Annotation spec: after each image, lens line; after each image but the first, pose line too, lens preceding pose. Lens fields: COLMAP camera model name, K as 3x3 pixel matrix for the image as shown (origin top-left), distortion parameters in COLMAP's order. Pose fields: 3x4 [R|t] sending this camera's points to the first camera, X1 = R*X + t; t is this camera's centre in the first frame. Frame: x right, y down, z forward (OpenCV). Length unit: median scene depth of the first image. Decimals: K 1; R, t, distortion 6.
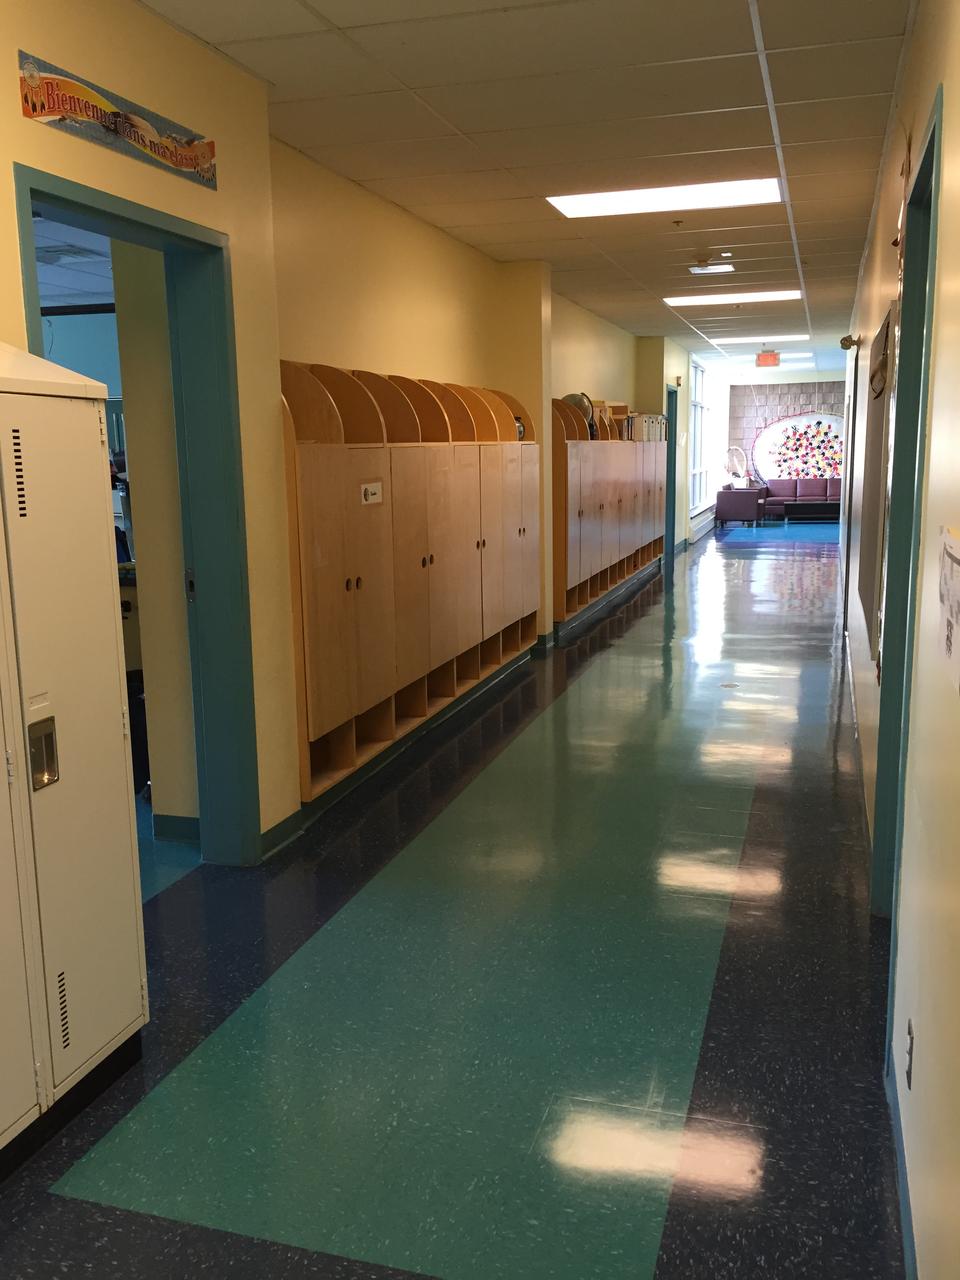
lens RADIAL K [[1114.4, 0, 477.0], [0, 1114.4, 638.1], [0, 0, 1]] dist [0.038361, -0.002279]
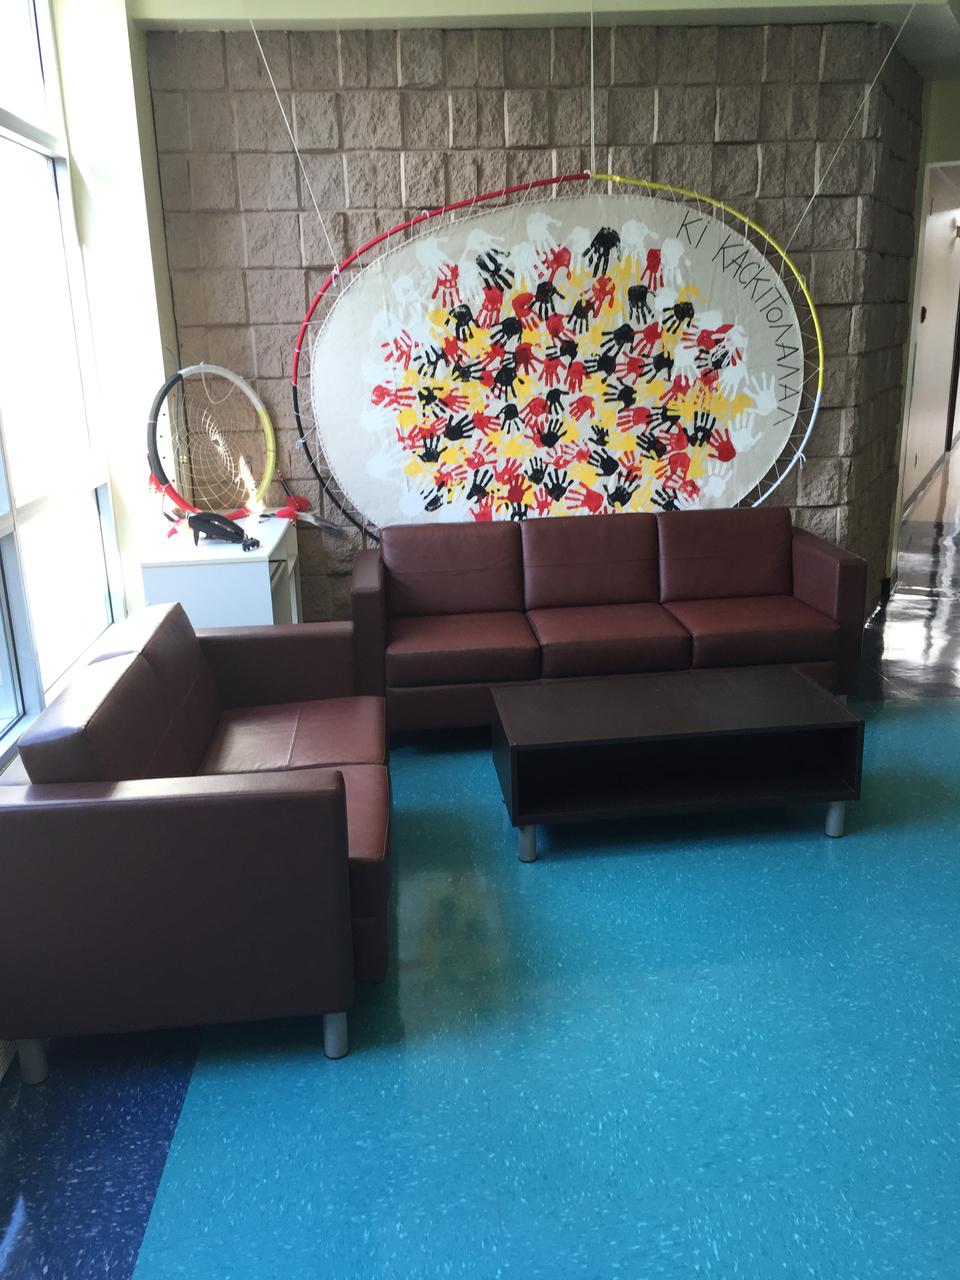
lens RADIAL K [[1114.4, 0, 479.1], [0, 1114.4, 643.3], [0, 0, 1]] dist [0.038361, -0.002279]
pose [[0.933331, -0.110285, 0.341658, 0.206181], [0.072833, 0.990025, 0.120609, -0.145323], [-0.351551, -0.087684, 0.932053, 0.808032]]
